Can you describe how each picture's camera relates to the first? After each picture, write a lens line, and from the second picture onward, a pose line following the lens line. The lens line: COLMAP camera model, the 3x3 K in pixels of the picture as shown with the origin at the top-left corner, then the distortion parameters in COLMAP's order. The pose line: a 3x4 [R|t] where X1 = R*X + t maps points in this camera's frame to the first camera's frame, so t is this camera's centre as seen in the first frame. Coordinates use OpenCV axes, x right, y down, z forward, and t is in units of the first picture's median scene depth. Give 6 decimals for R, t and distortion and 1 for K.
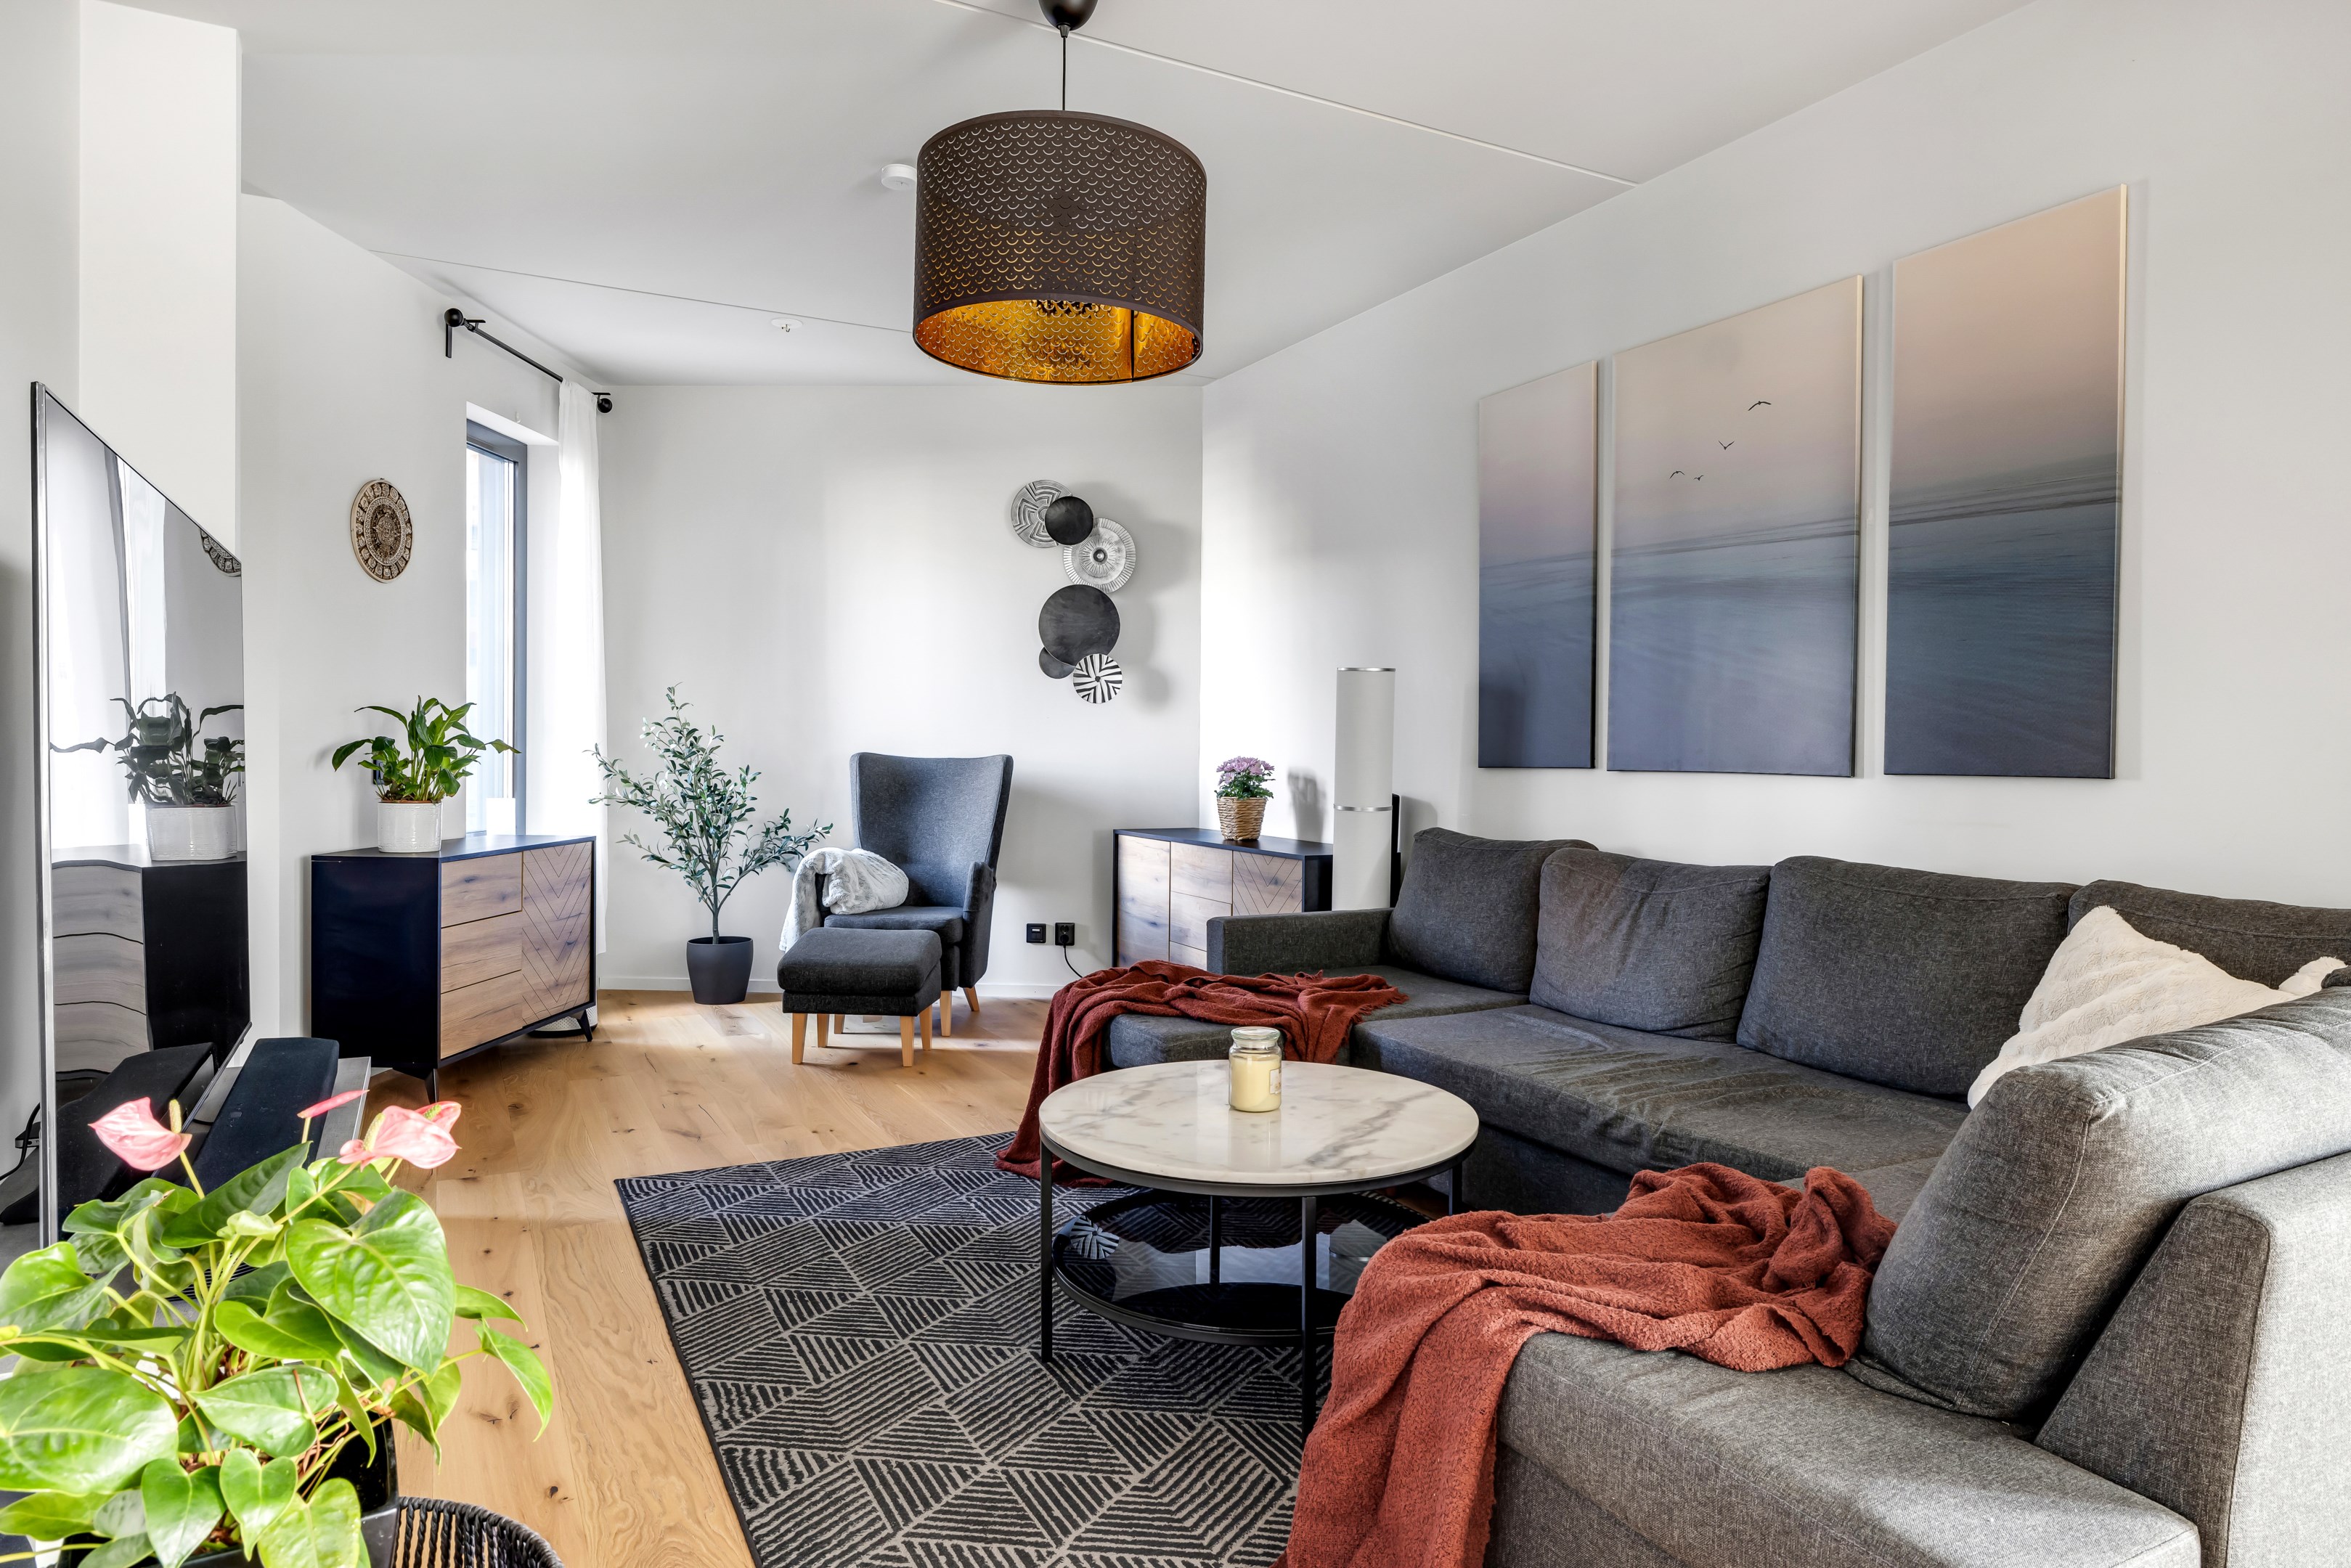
lens RADIAL K [[1383.9, 0, 1164.5], [0, 1383.9, 775.7], [0, 0, 1]] dist [-0.011922, 0.000861]
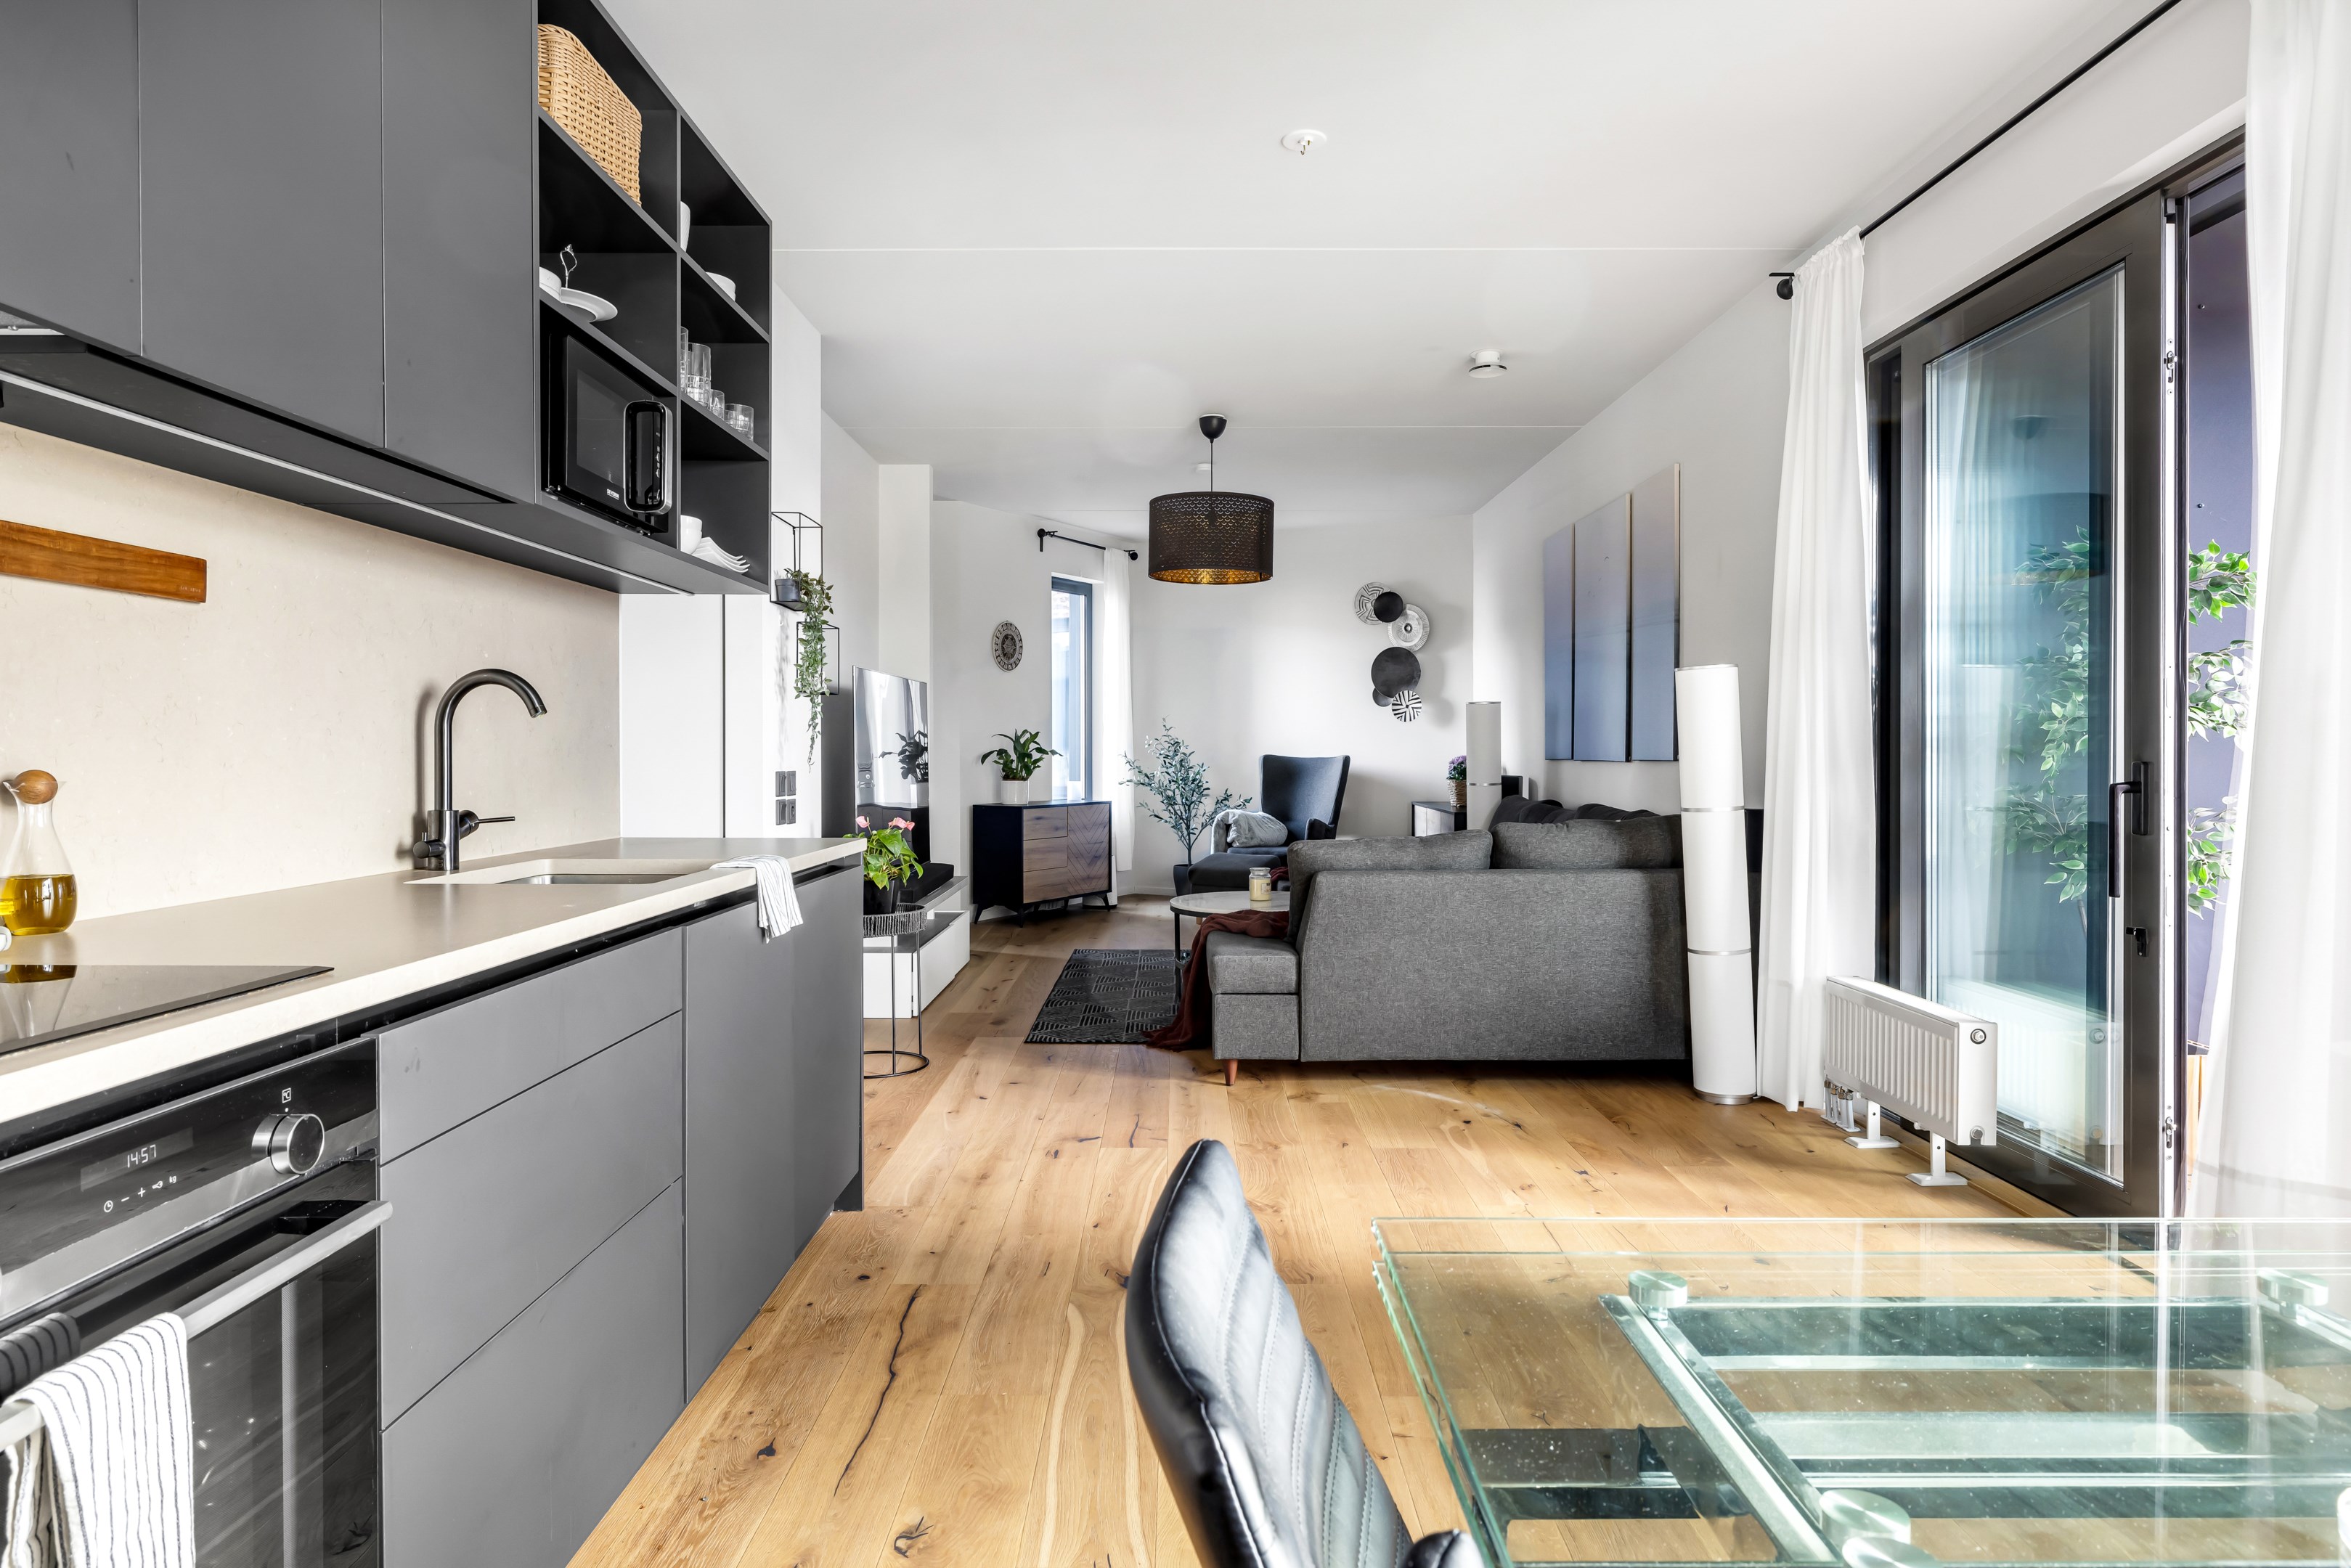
lens RADIAL K [[1383.9, 0, 1164.5], [0, 1383.9, 775.7], [0, 0, 1]] dist [-0.011922, 0.000861]
pose [[0.875474, -0.001637, -0.483263, 0.530232], [0.000121, 0.999995, -0.003167, 0.015500], [0.483266, 0.002714, 0.875469, -0.572849]]
